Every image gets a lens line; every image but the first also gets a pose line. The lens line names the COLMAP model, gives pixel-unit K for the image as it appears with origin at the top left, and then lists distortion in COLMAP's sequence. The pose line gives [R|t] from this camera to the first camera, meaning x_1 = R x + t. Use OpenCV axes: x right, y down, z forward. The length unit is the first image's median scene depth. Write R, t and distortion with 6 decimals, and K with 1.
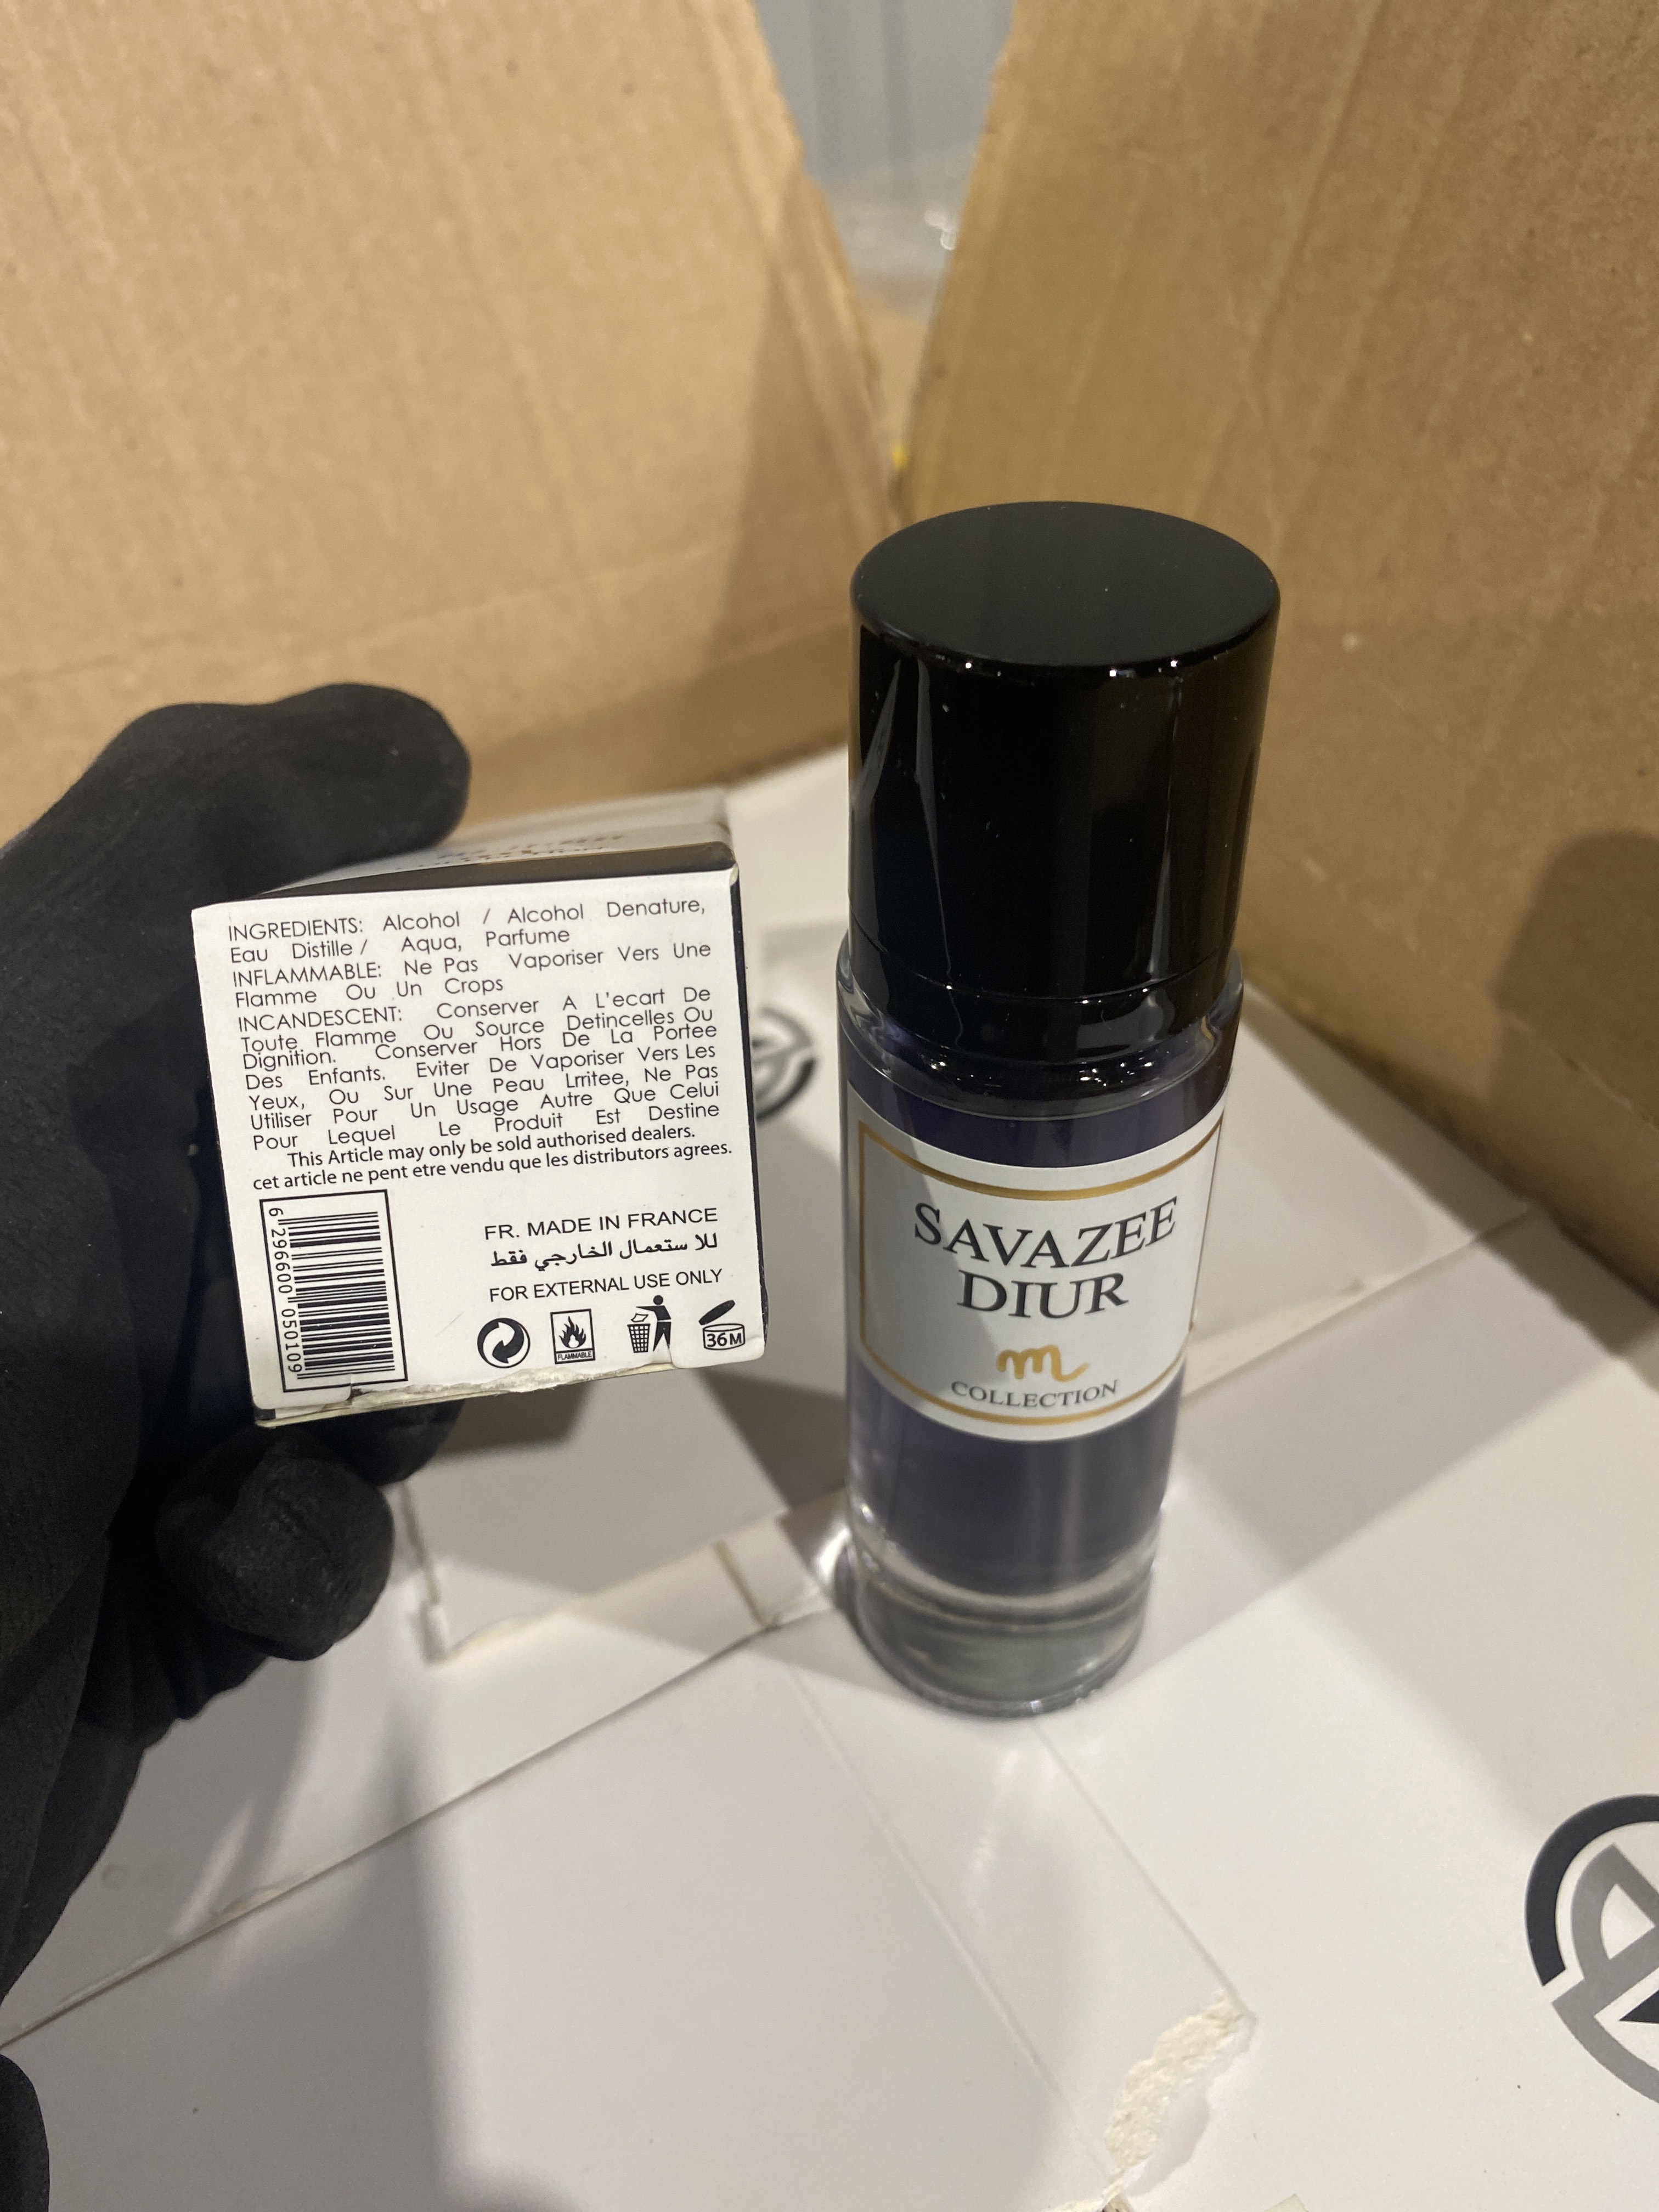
lens RADIAL K [[1654.2, 0, 836.4], [0, 1654.2, 1098.3], [0, 0, 1]] dist [0.066761, -0.058887]
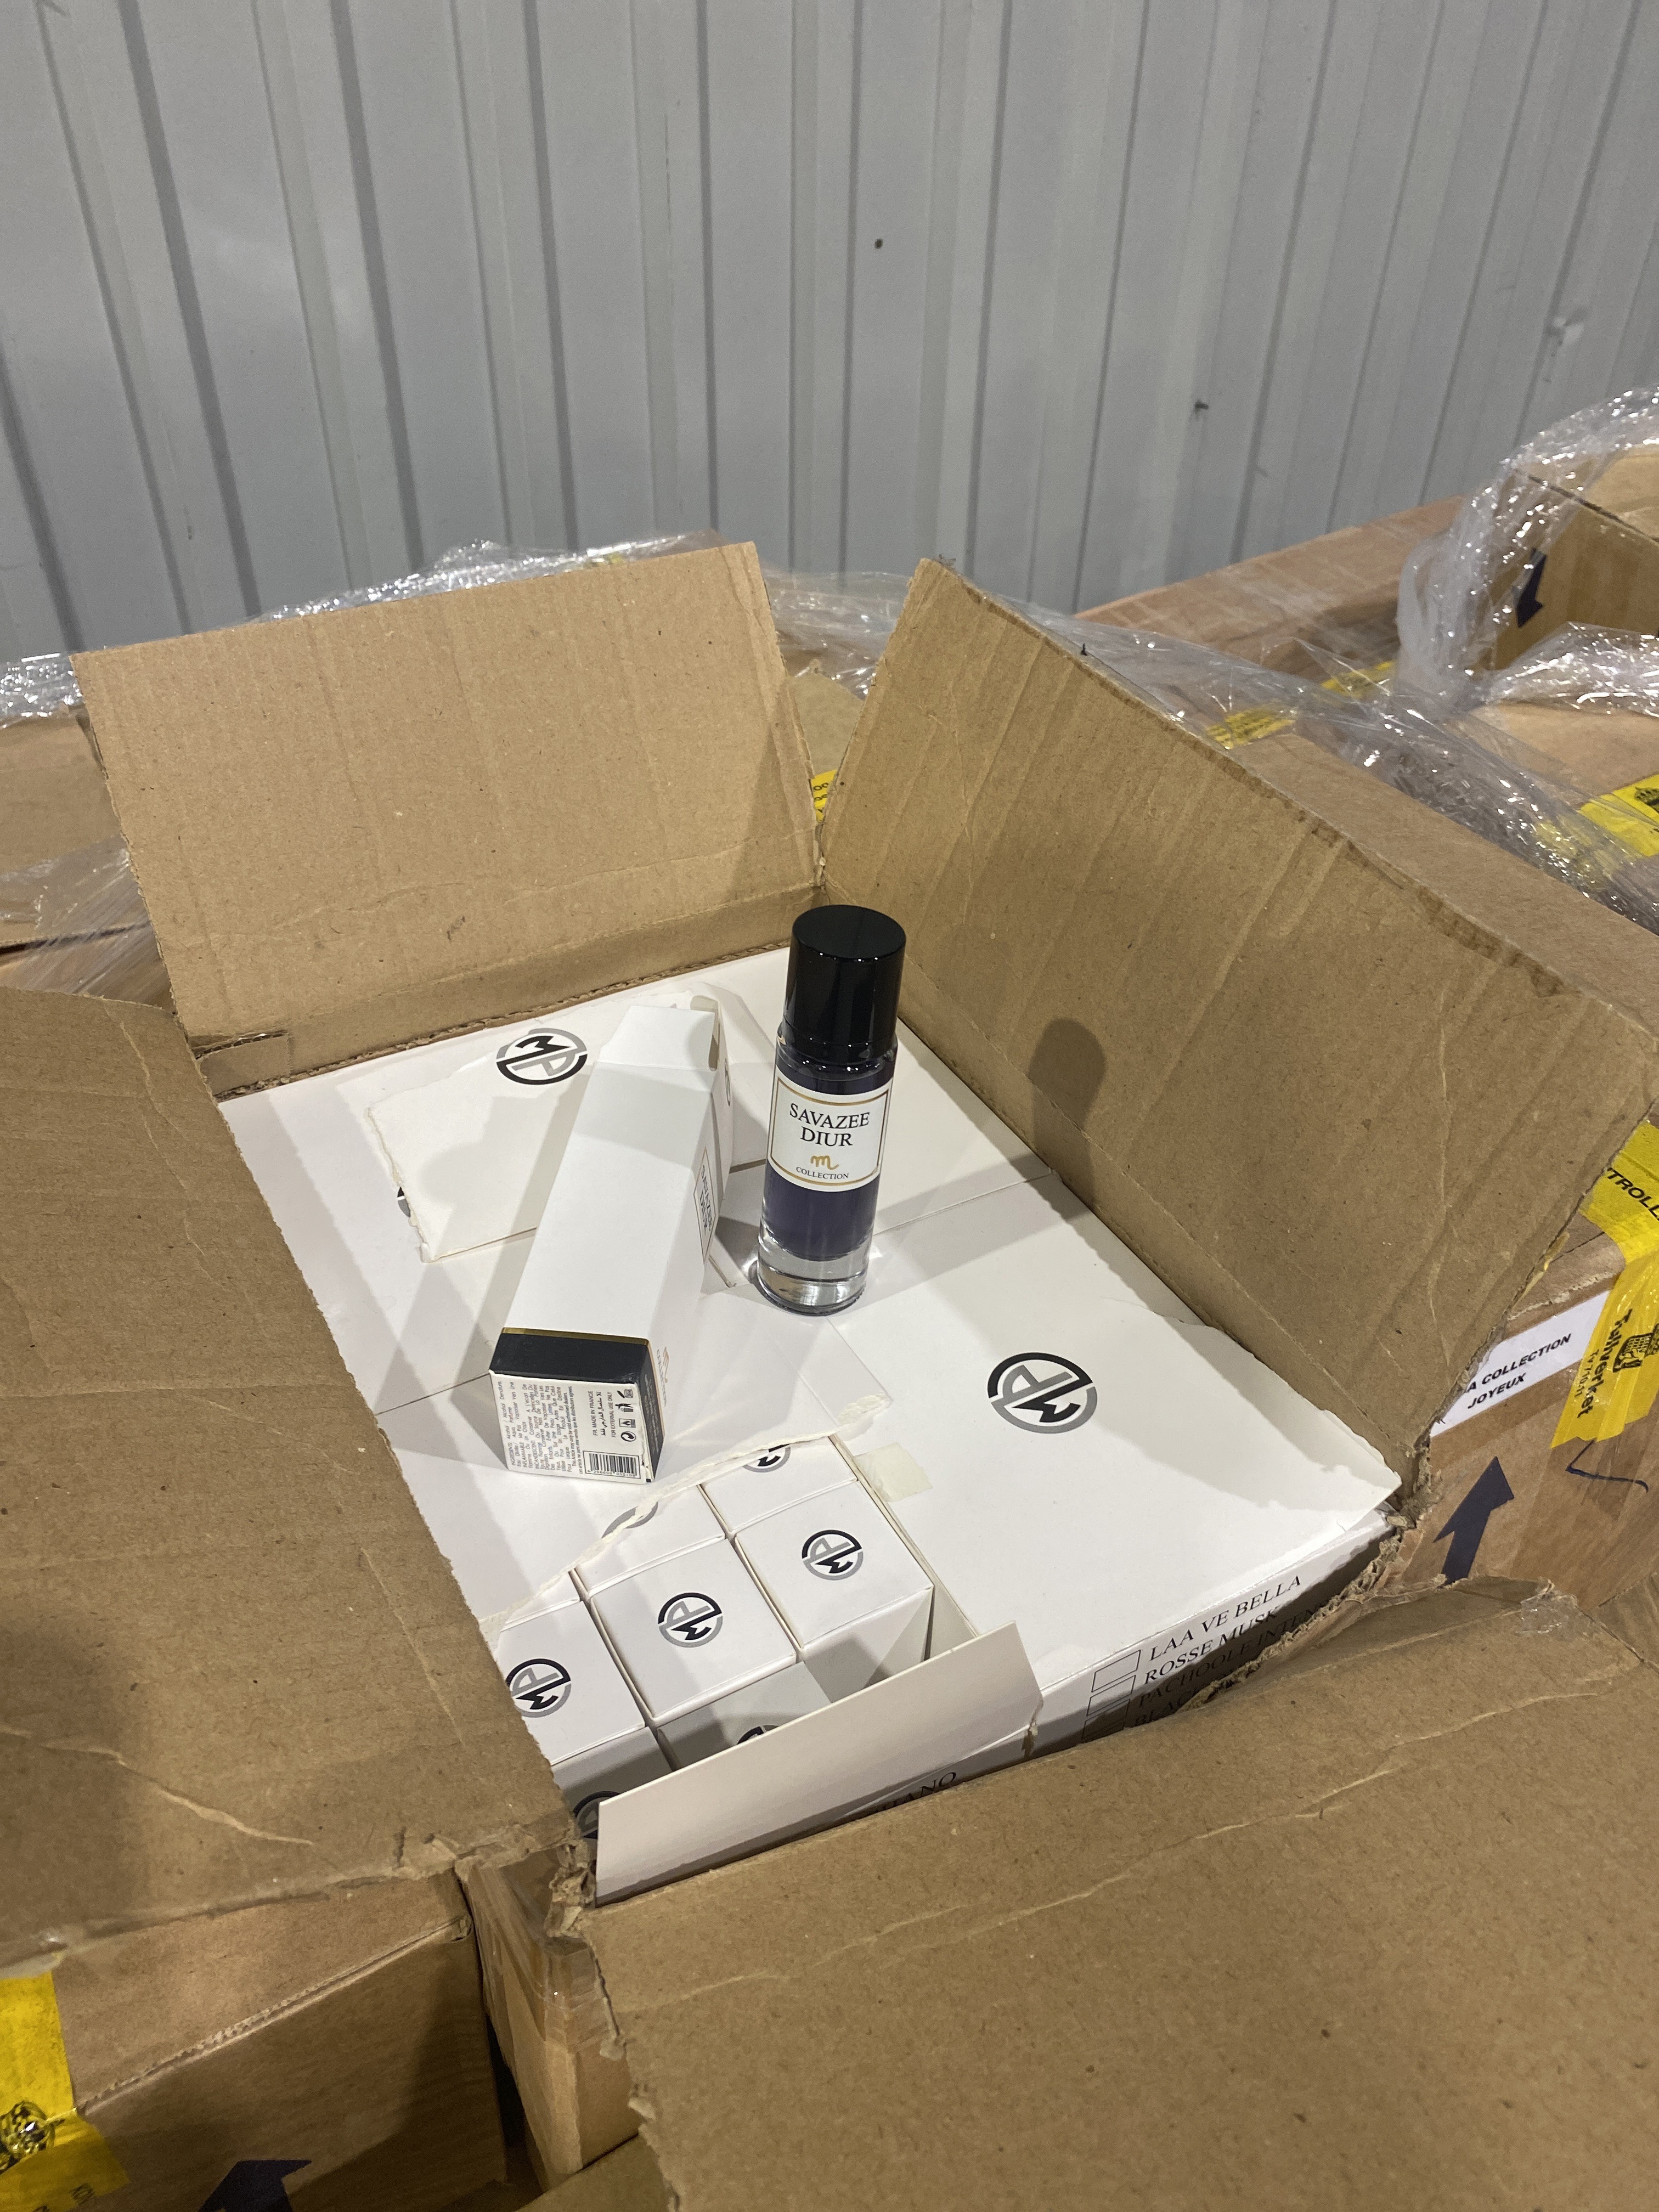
lens RADIAL K [[1654.2, 0, 824.1], [0, 1654.2, 1109.3], [0, 0, 1]] dist [0.066761, -0.058887]
pose [[0.993560, 0.094172, 0.063008, -0.063559], [-0.088028, 0.991668, -0.094047, 0.206435], [-0.071339, 0.087895, 0.993572, -1.223356]]
